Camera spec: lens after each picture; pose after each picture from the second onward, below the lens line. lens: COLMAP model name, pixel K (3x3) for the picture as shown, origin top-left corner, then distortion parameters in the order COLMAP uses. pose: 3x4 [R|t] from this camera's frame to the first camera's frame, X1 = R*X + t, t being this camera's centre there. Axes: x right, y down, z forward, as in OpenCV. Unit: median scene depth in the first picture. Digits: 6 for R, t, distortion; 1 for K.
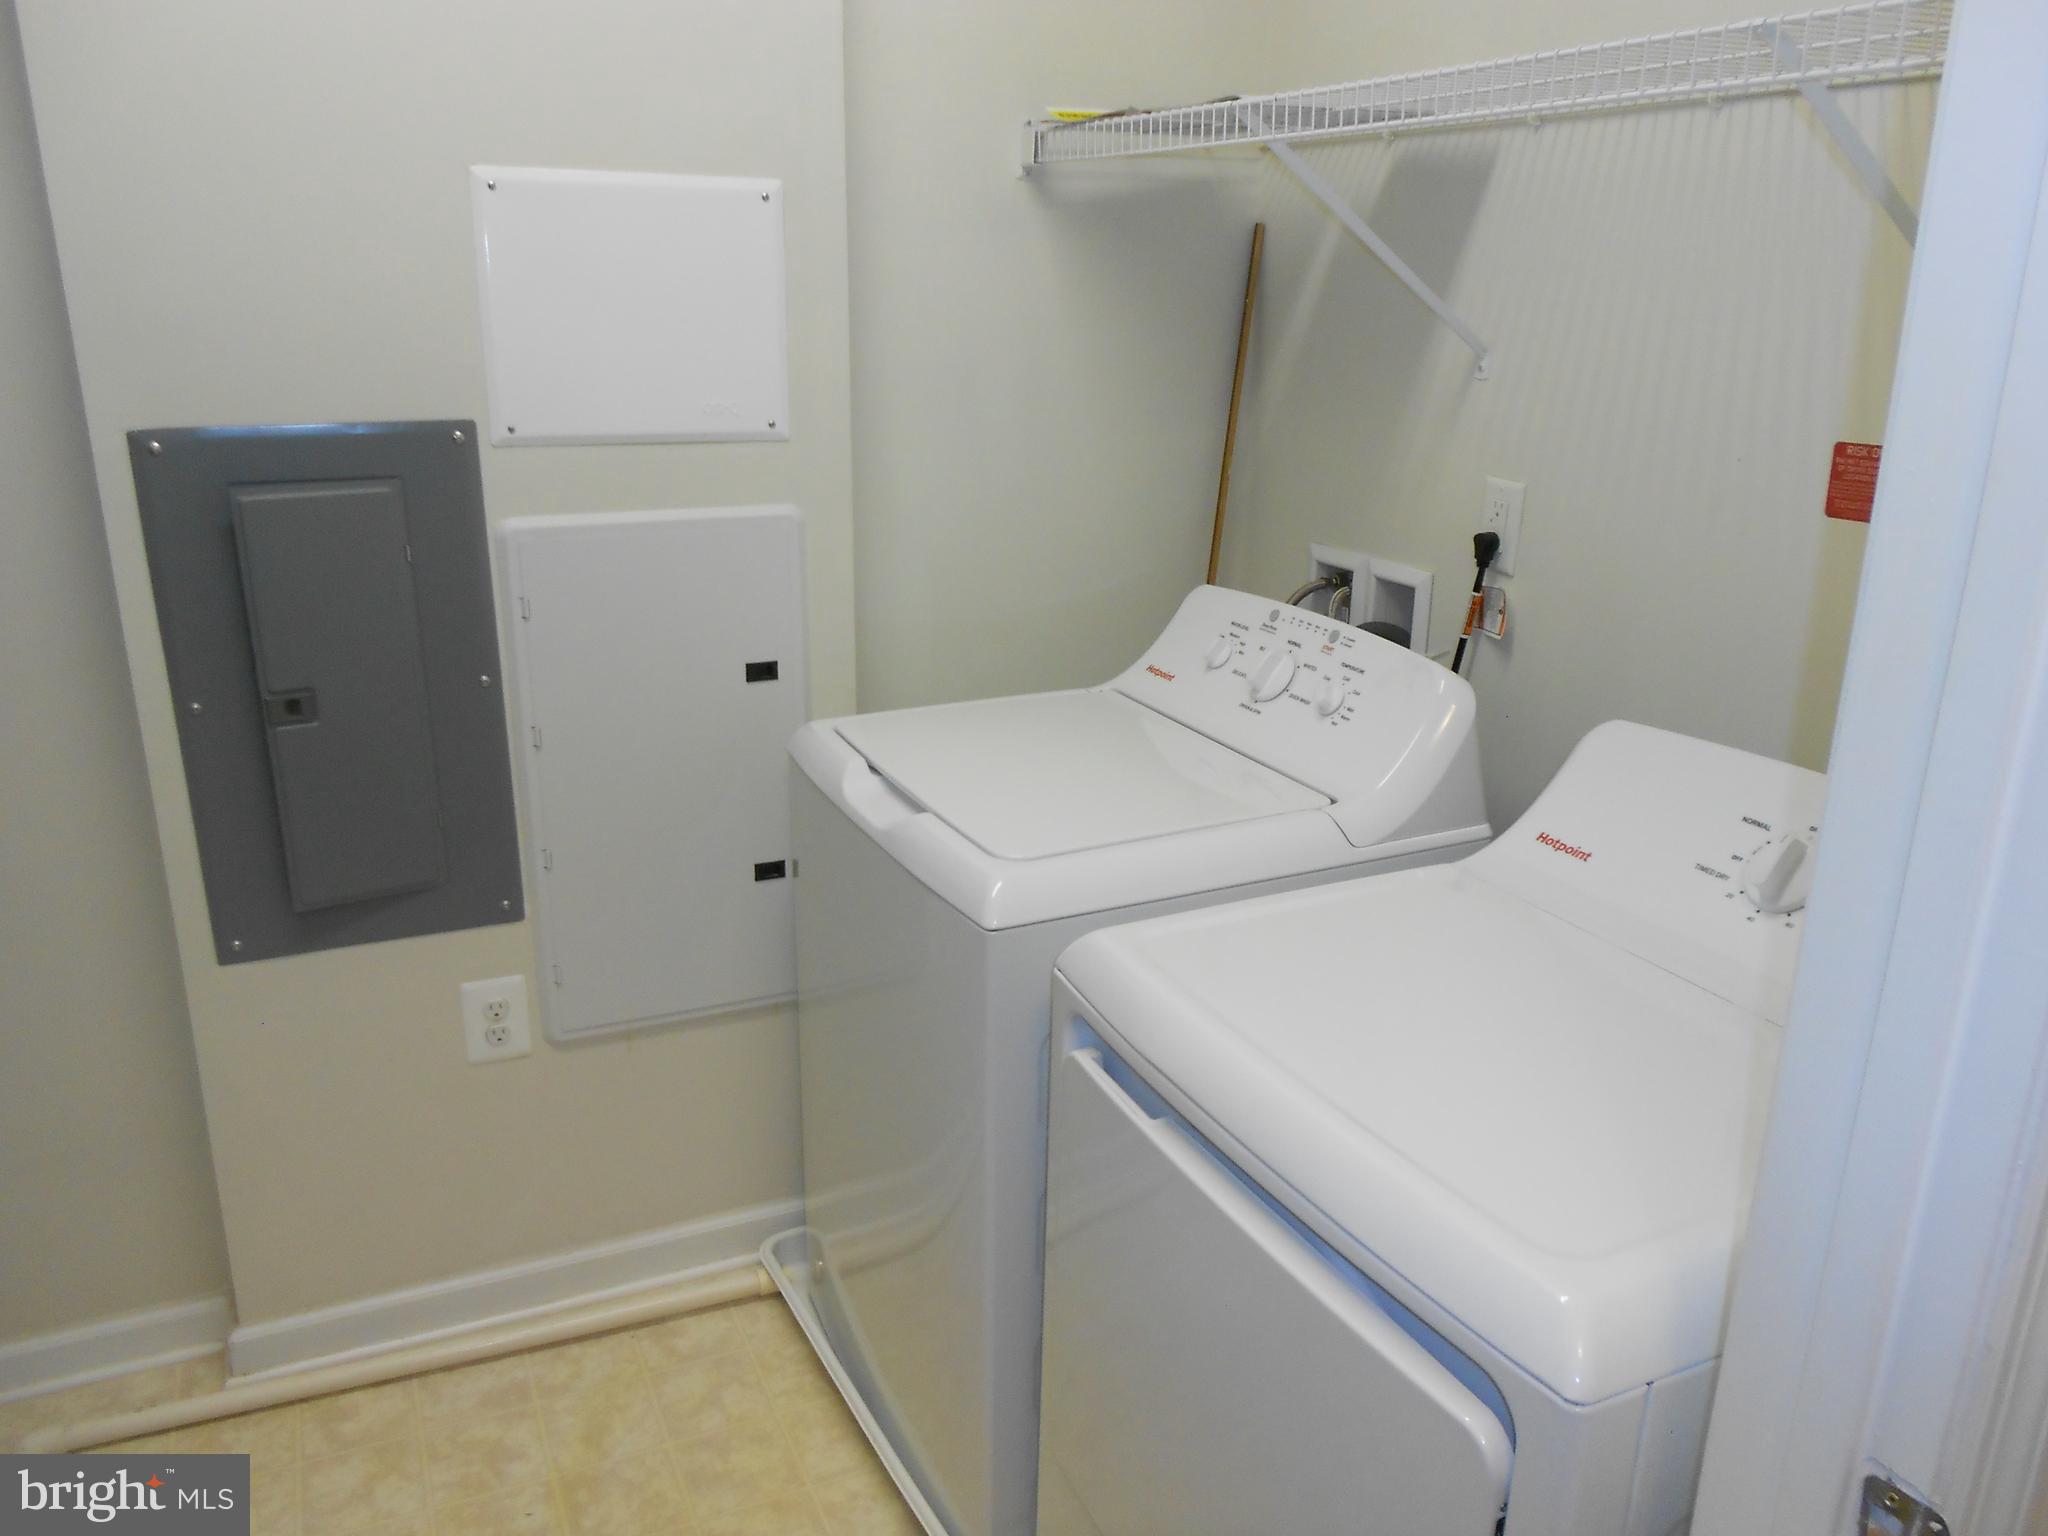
lens RADIAL K [[1543.2, 0, 1030.7], [0, 1543.2, 786.3], [0, 0, 1]] dist [-0.014419, 0.004166]
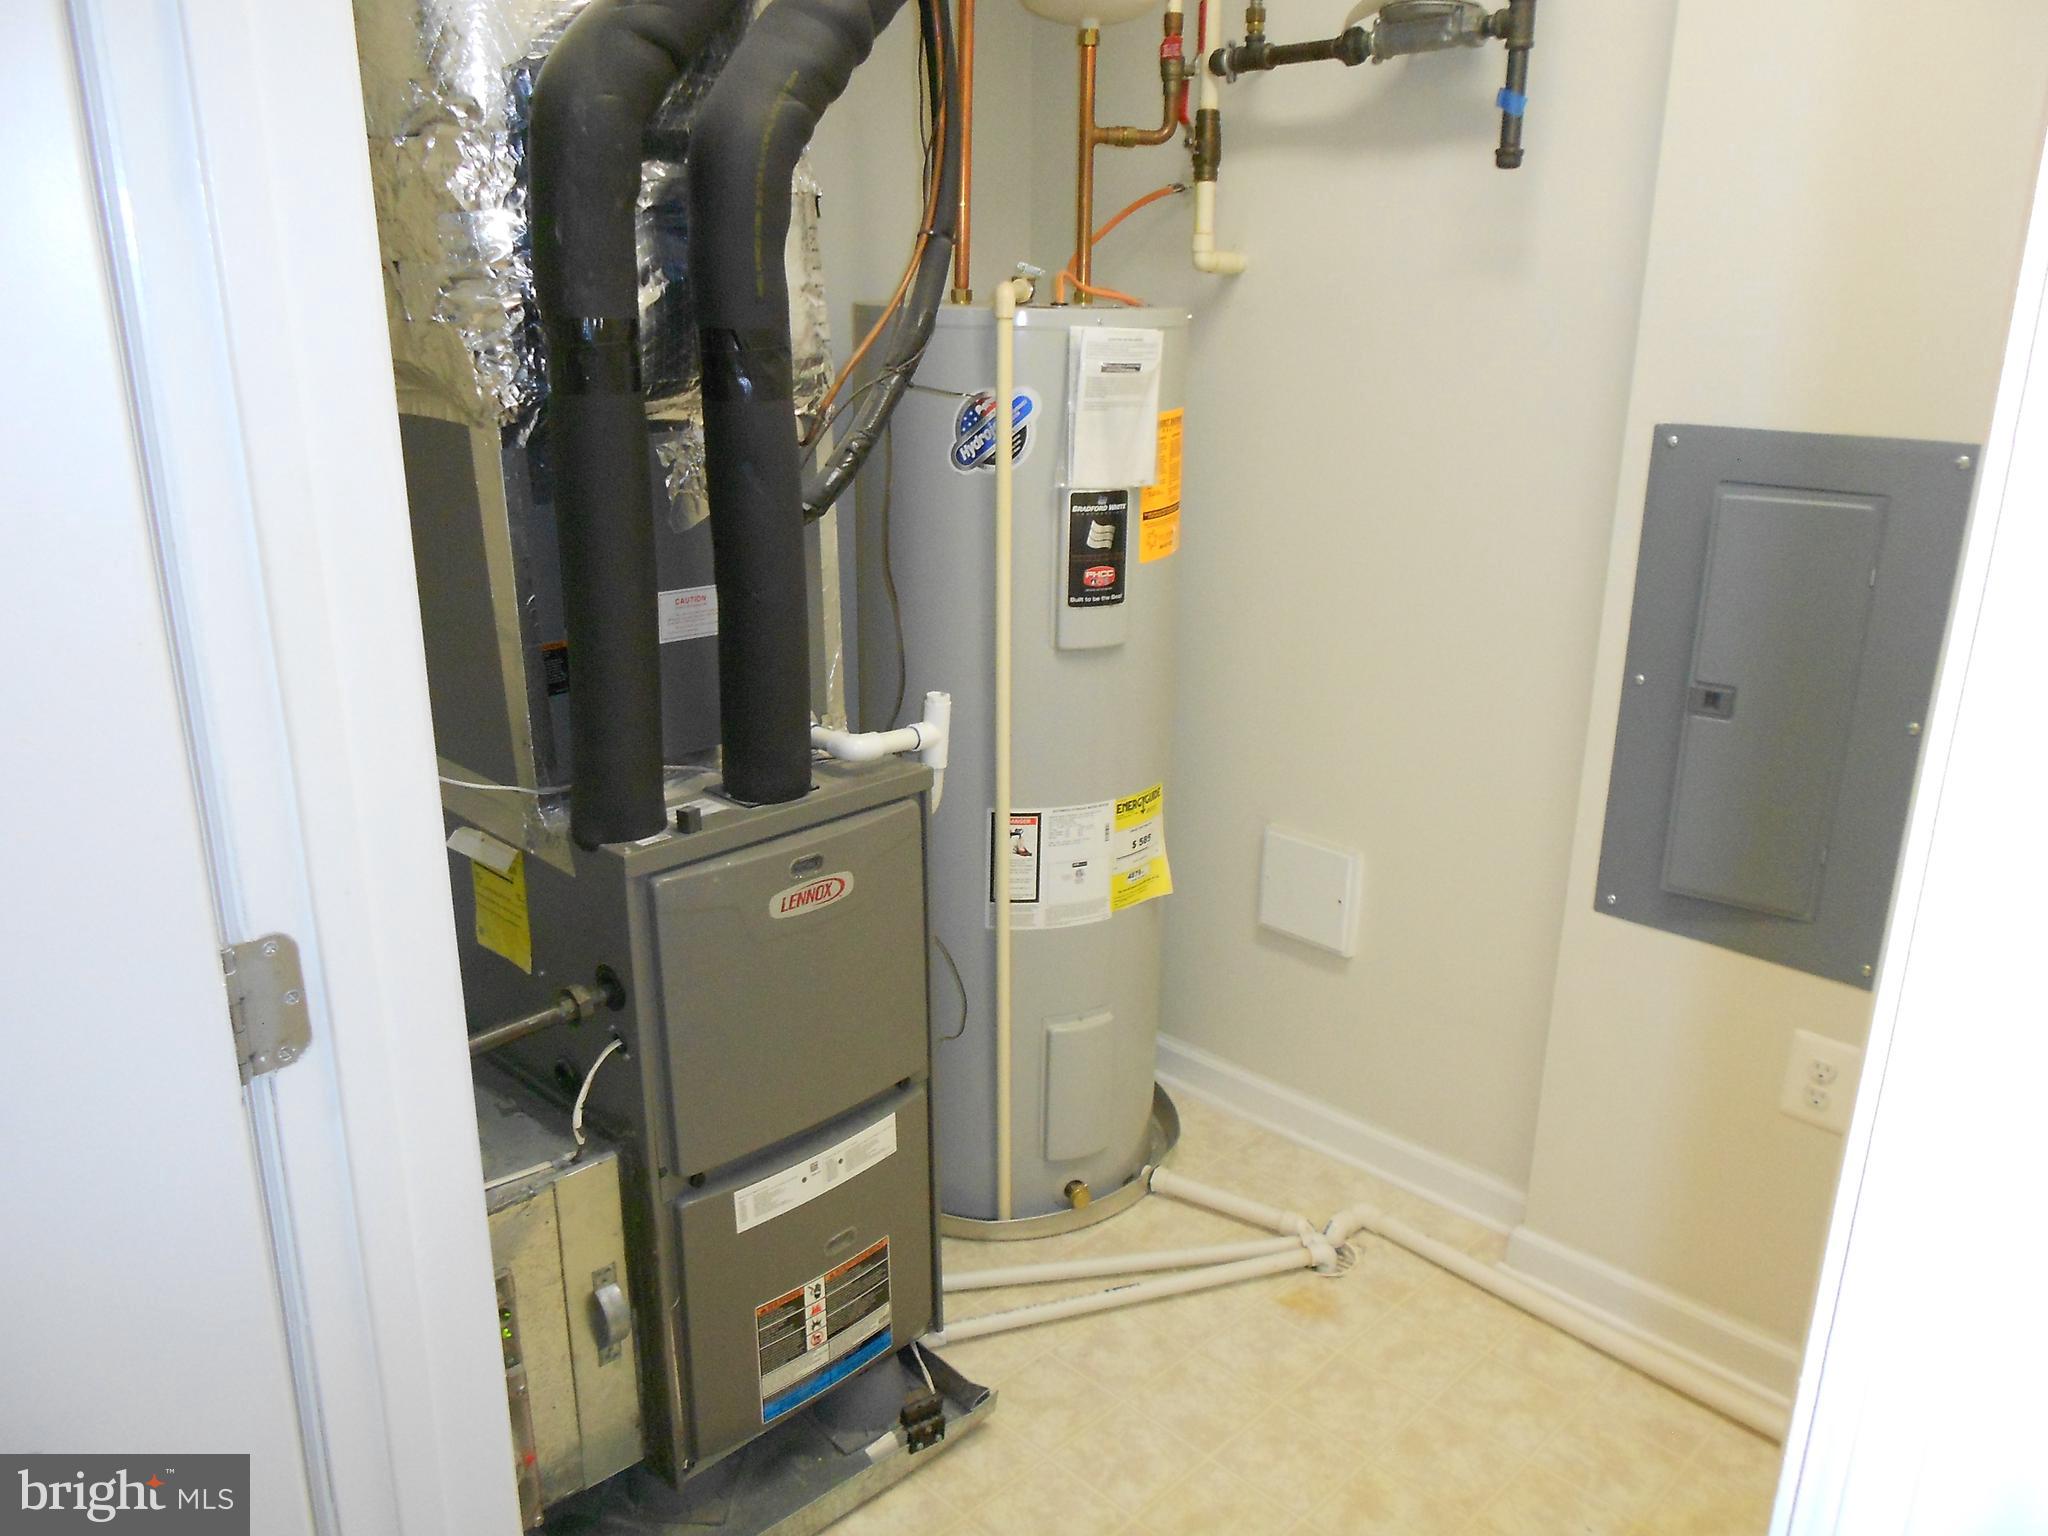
lens RADIAL K [[1558.6, 0, 1027.9], [0, 1558.6, 775.8], [0, 0, 1]] dist [0.002814, 0.000819]
pose [[0.355482, 0.277394, -0.892572, 0.285107], [-0.297286, 0.938911, 0.173396, -0.044756], [0.886145, 0.203710, 0.416231, 0.150223]]
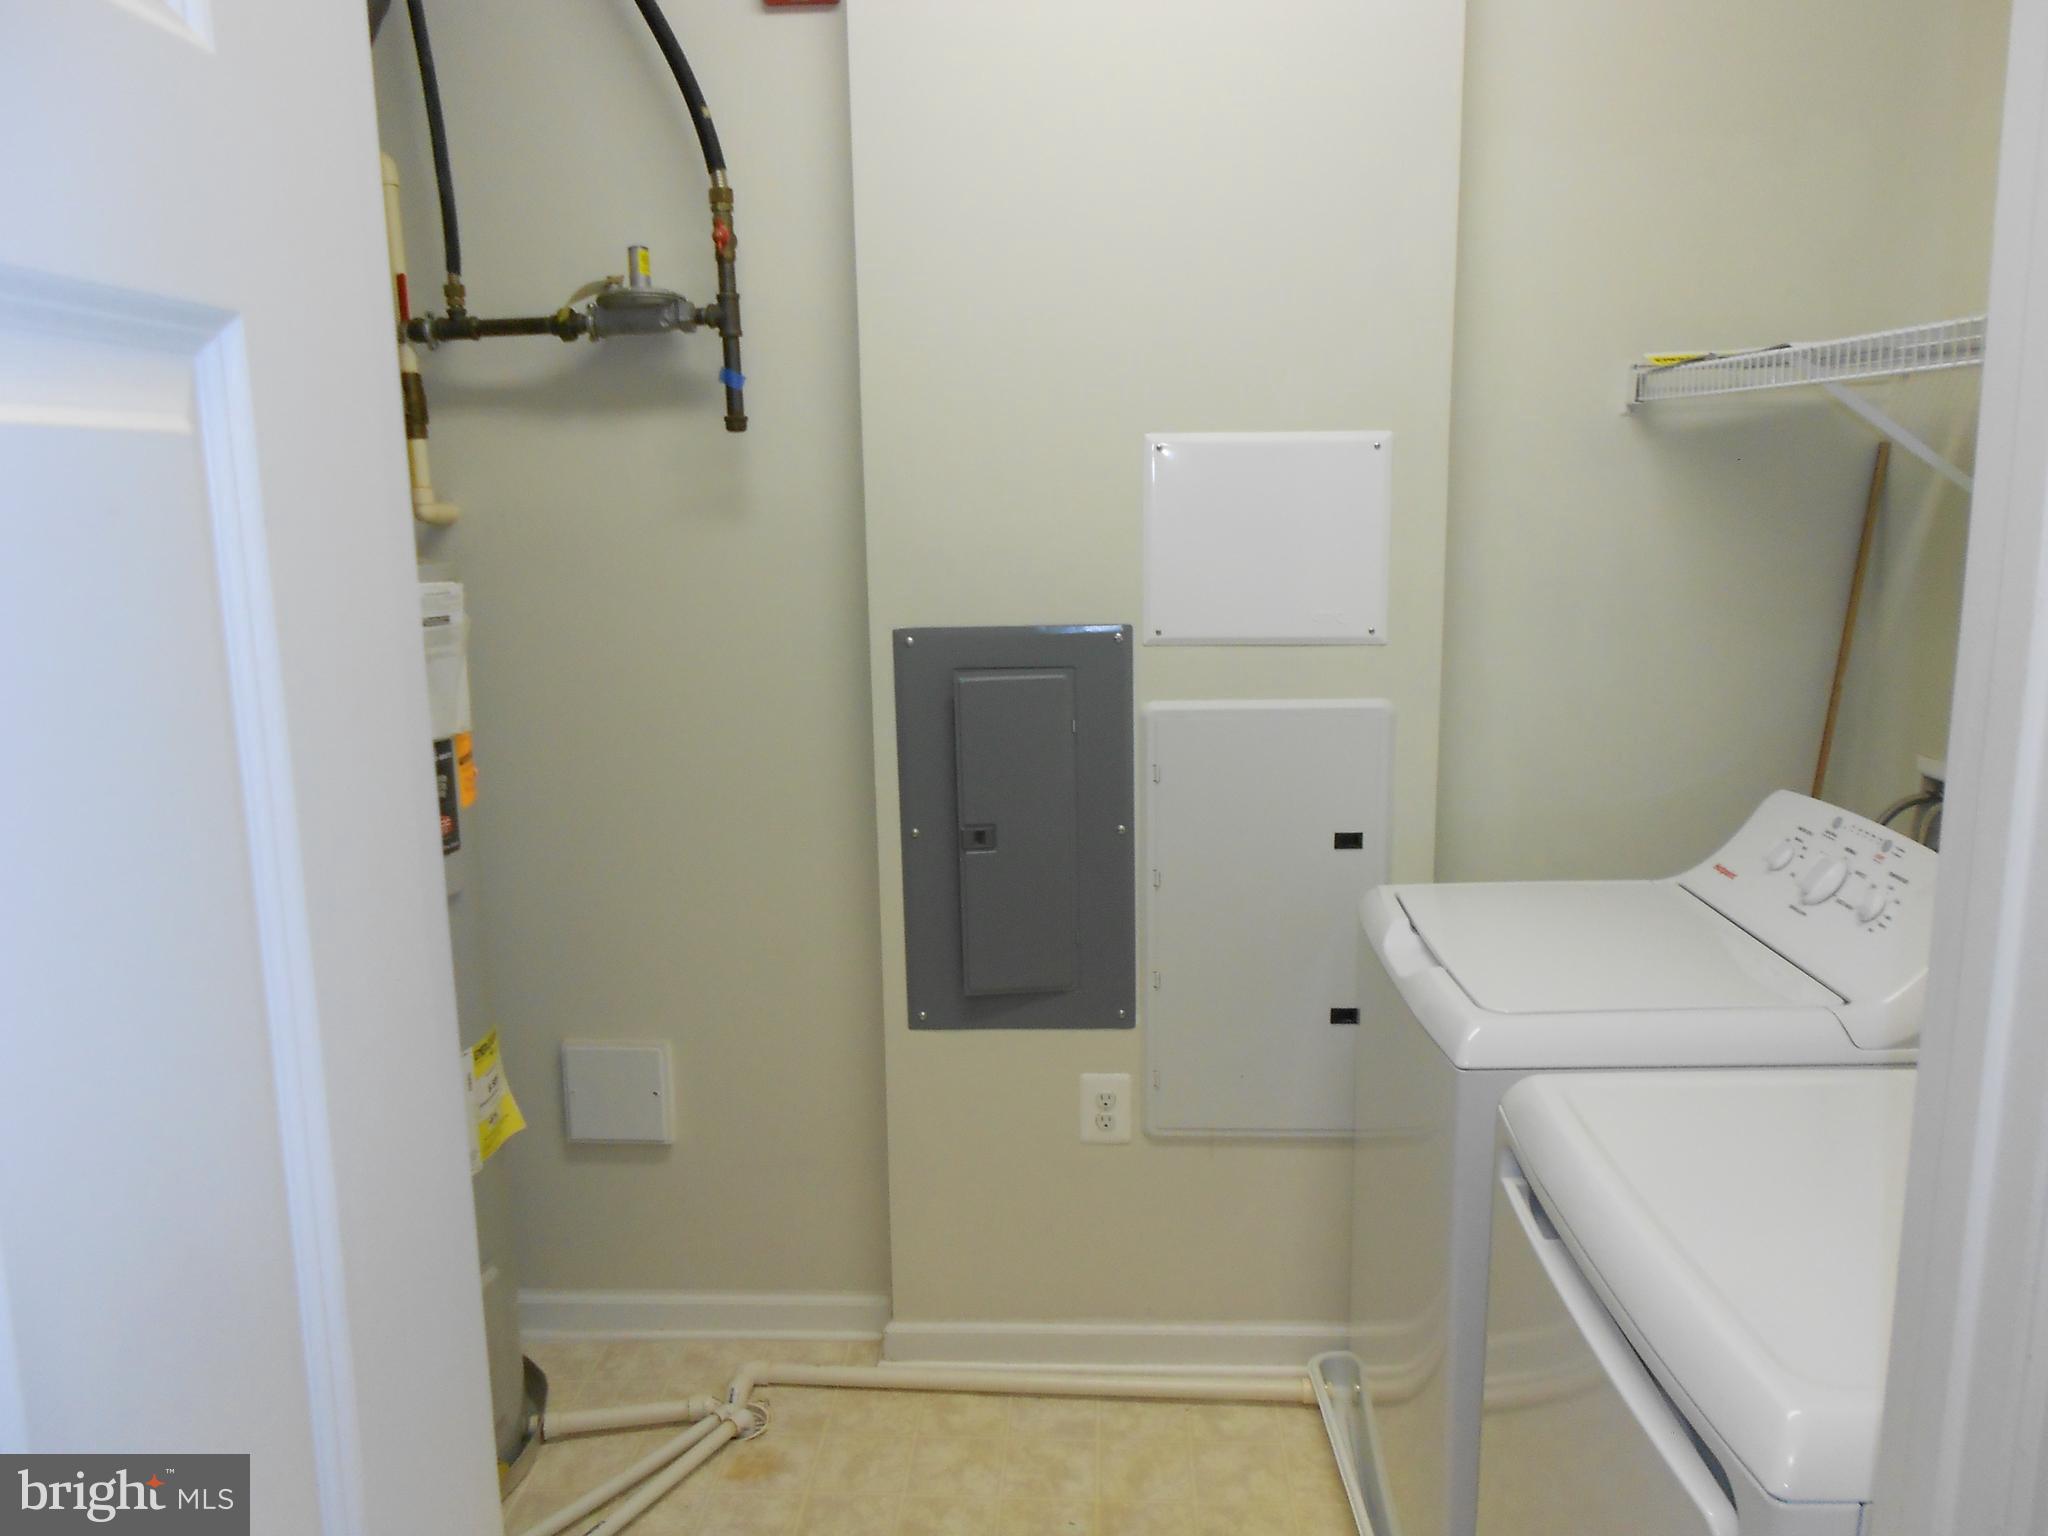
lens RADIAL K [[1543.2, 0, 1030.7], [0, 1543.2, 786.3], [0, 0, 1]] dist [-0.014419, 0.004166]
pose [[0.885266, 0.060326, -0.461155, 0.150607], [-0.115831, 0.988906, -0.092994, 0.021212], [0.450429, 0.135741, 0.882433, -0.136298]]
